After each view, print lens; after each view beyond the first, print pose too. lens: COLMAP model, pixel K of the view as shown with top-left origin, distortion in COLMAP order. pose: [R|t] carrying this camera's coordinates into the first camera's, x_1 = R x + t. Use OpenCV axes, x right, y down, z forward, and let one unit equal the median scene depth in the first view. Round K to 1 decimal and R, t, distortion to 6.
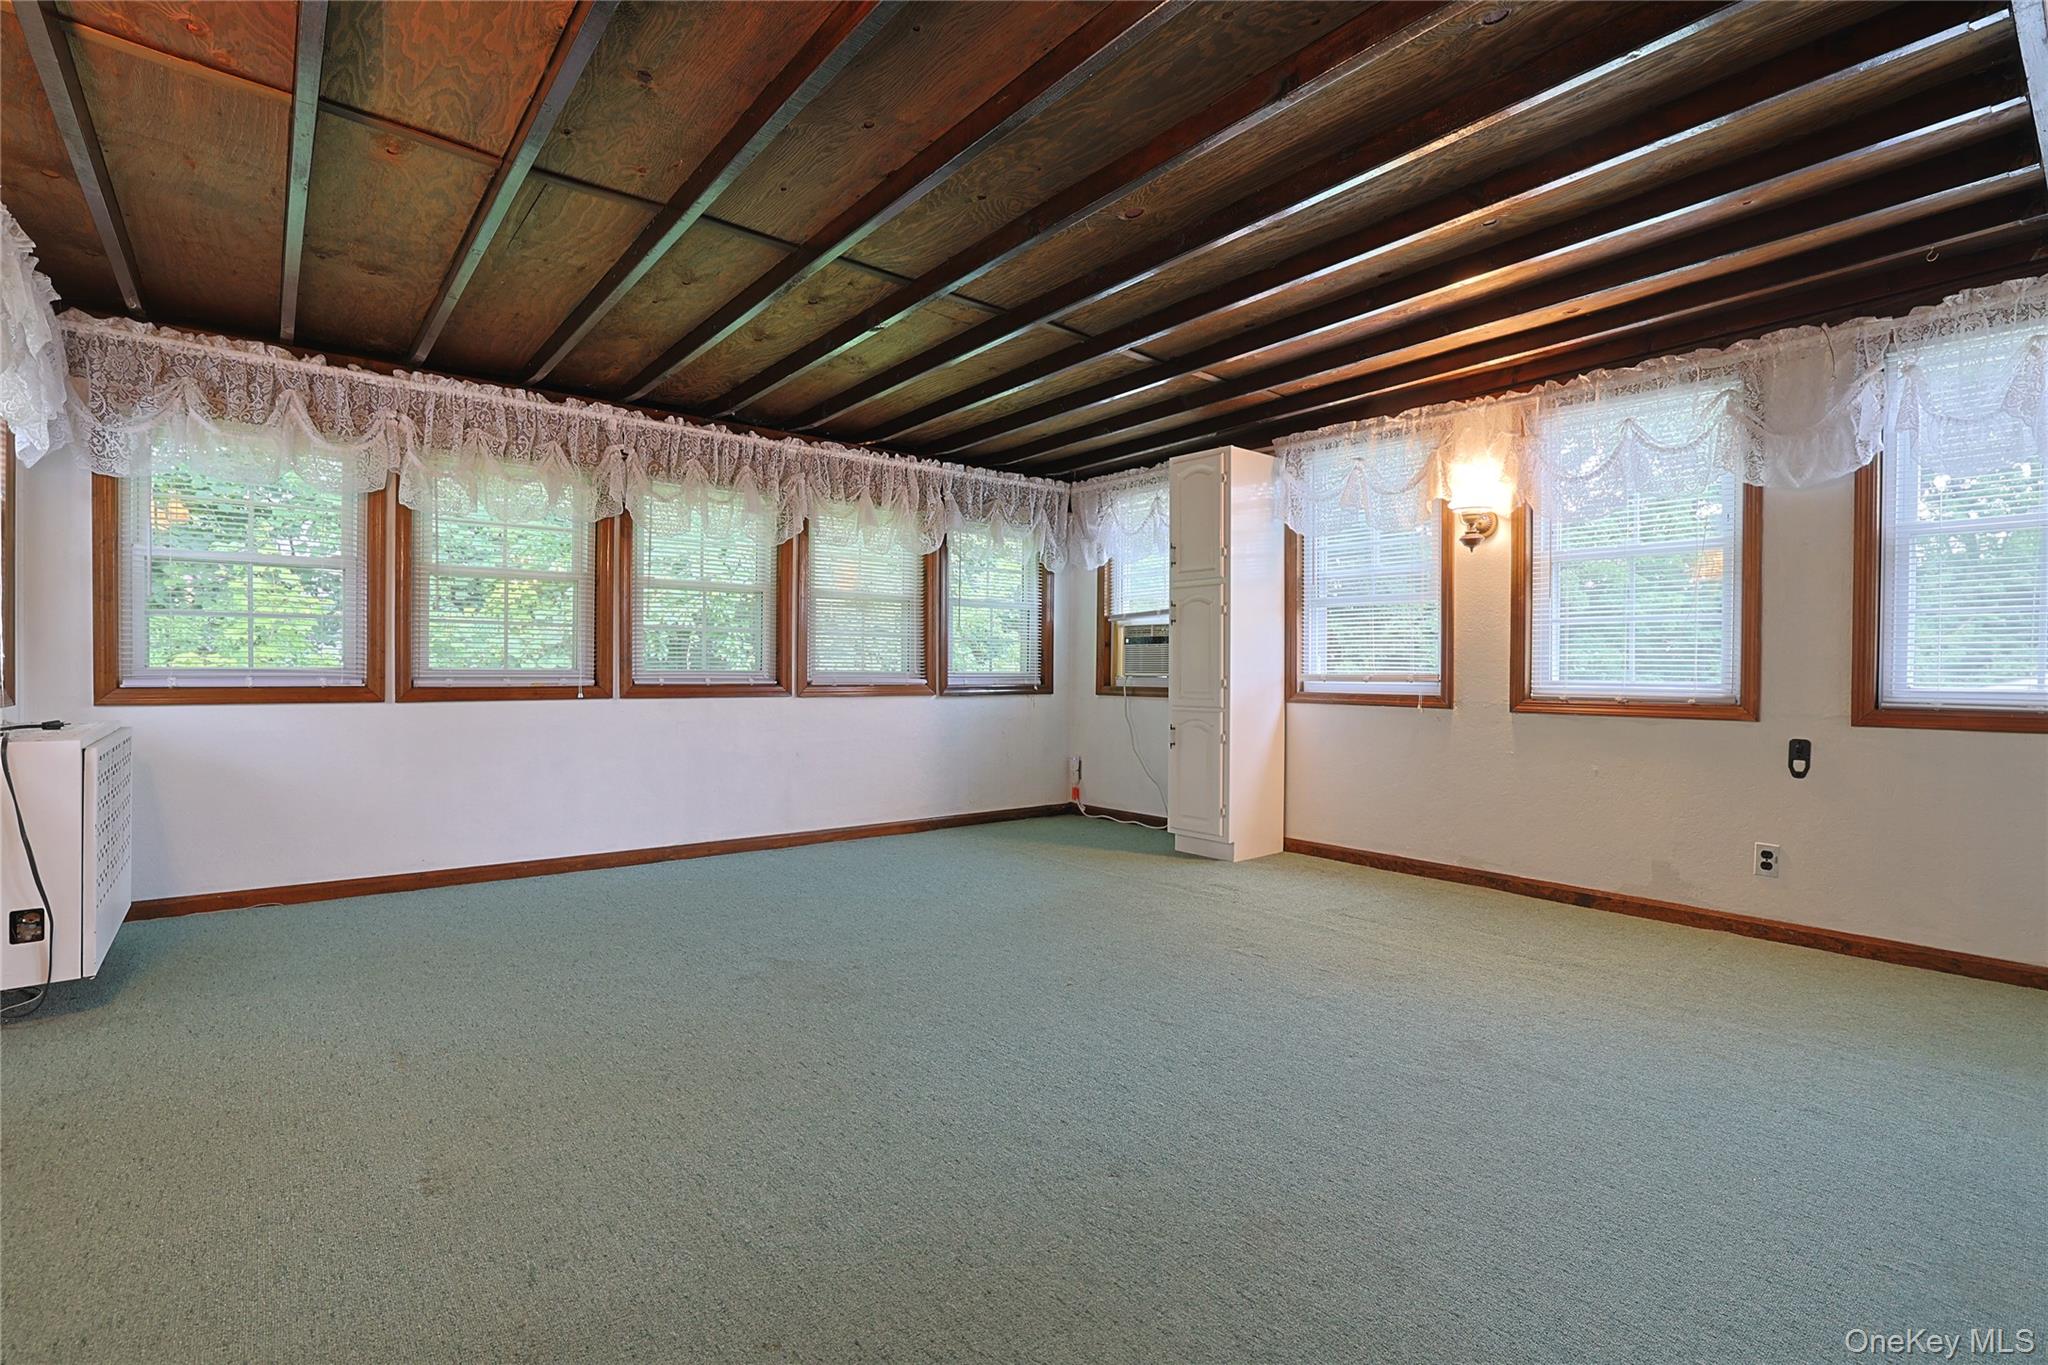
lens RADIAL K [[933.8, 0, 1014.5], [0, 933.8, 675.5], [0, 0, 1]] dist [-0.052609, 0.019999]
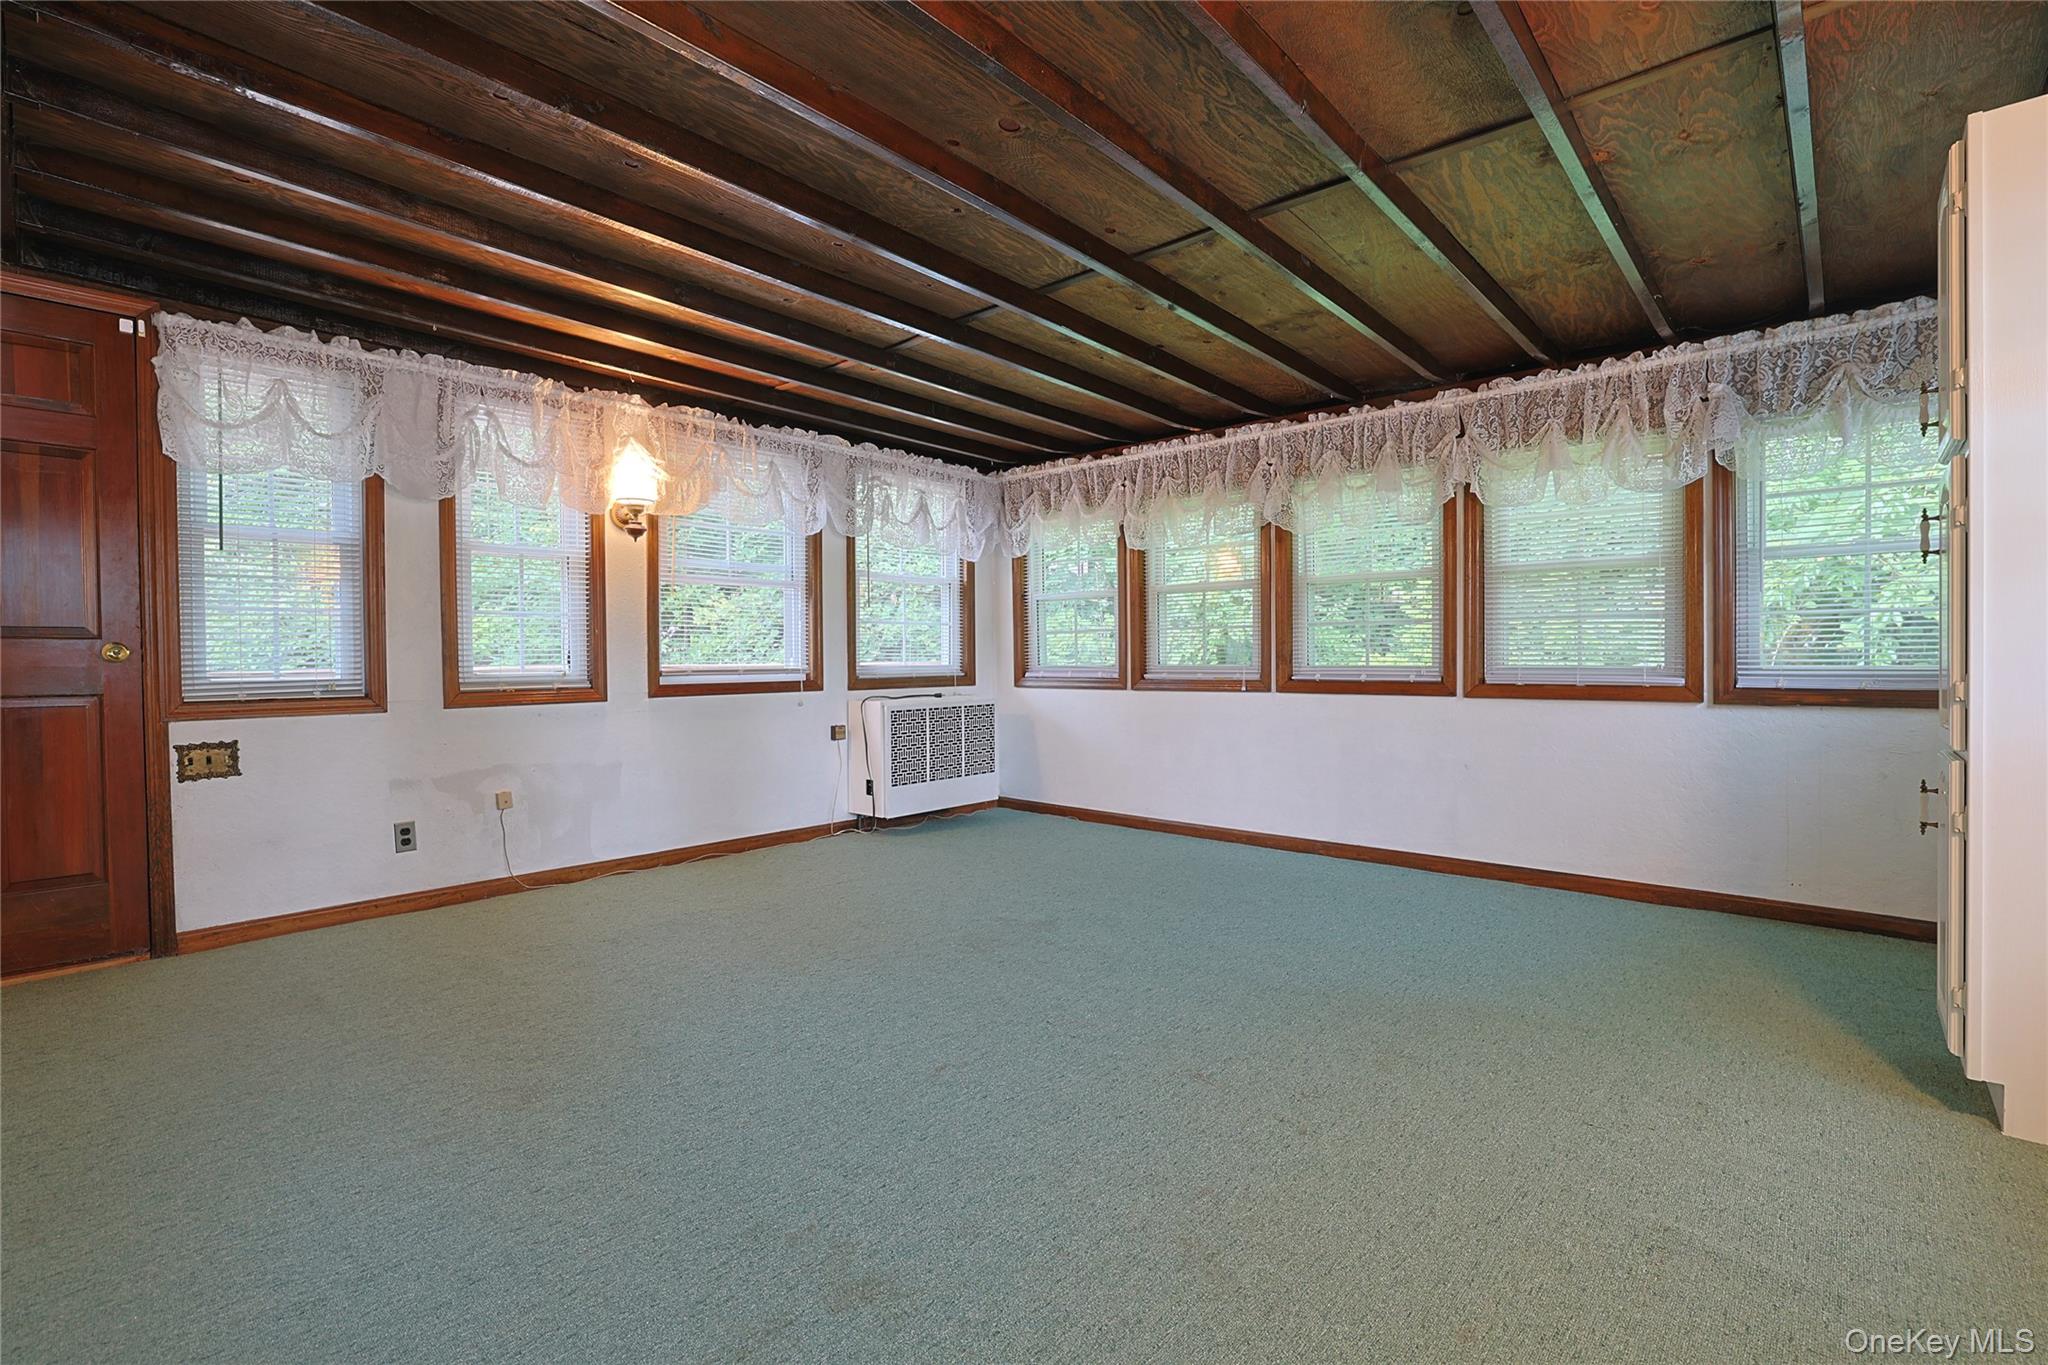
lens RADIAL K [[933.8, 0, 1014.5], [0, 933.8, 675.5], [0, 0, 1]] dist [-0.052609, 0.019999]
pose [[0.137058, 0.005155, -0.990550, 0.546199], [-0.005339, 0.999976, 0.004465, 0.001764], [0.990549, 0.004677, 0.137082, 0.503364]]
